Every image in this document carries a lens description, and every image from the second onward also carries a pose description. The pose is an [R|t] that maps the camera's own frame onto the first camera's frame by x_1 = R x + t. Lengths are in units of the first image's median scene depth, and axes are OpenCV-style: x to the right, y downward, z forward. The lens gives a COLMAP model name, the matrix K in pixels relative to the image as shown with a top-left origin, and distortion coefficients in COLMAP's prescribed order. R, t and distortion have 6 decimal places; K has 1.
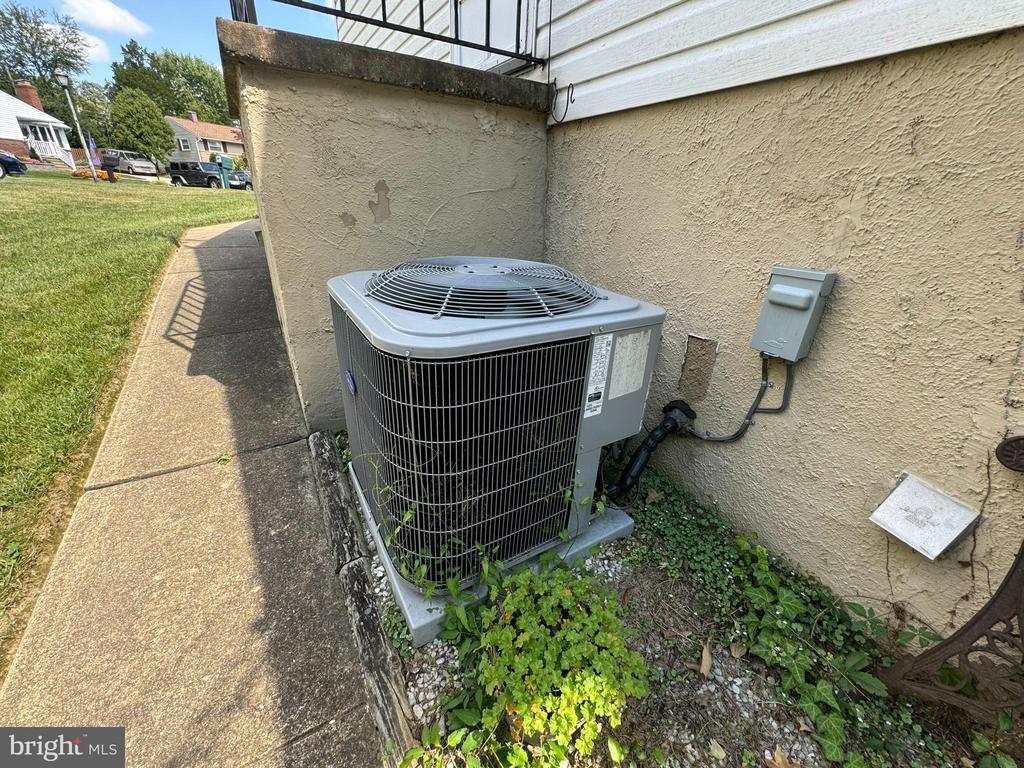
lens RADIAL K [[408.7, 0, 508.9], [0, 408.7, 382.8], [0, 0, 1]] dist [-0.001486, -0.000248]
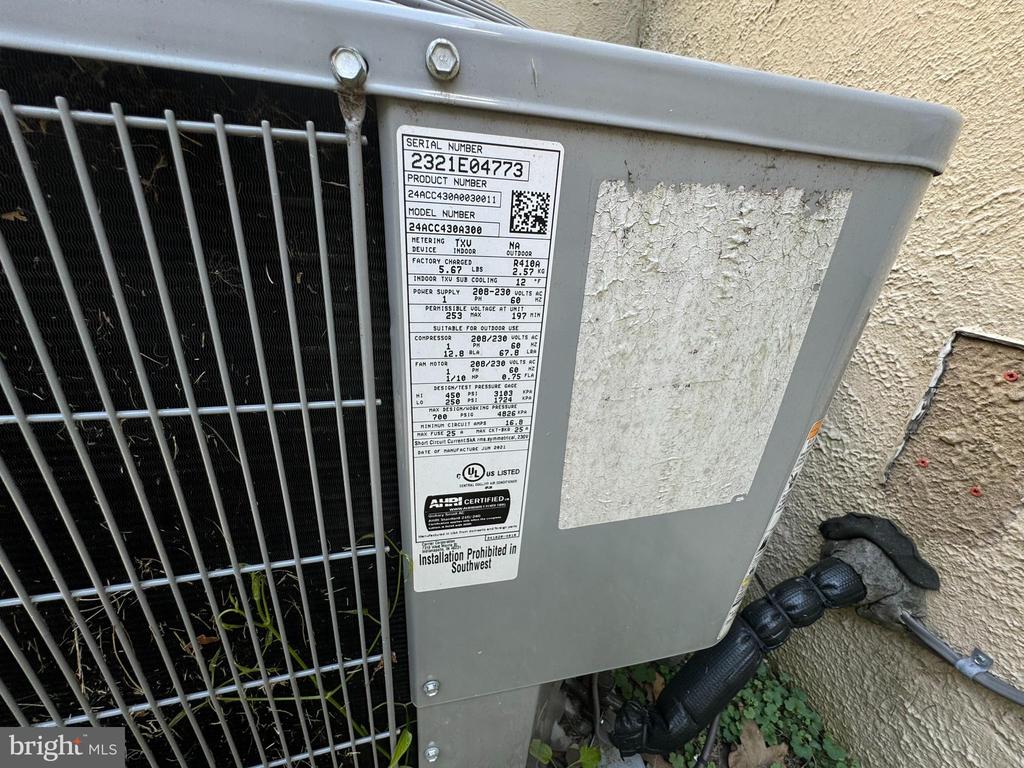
lens RADIAL K [[408.7, 0, 513.7], [0, 408.7, 381.6], [0, 0, 1]] dist [-0.001486, -0.000248]
pose [[0.950051, 0.156151, -0.270222, 0.259253], [-0.162875, 0.986644, -0.002493, -0.028431], [0.266224, 0.046381, 0.962795, 0.763744]]
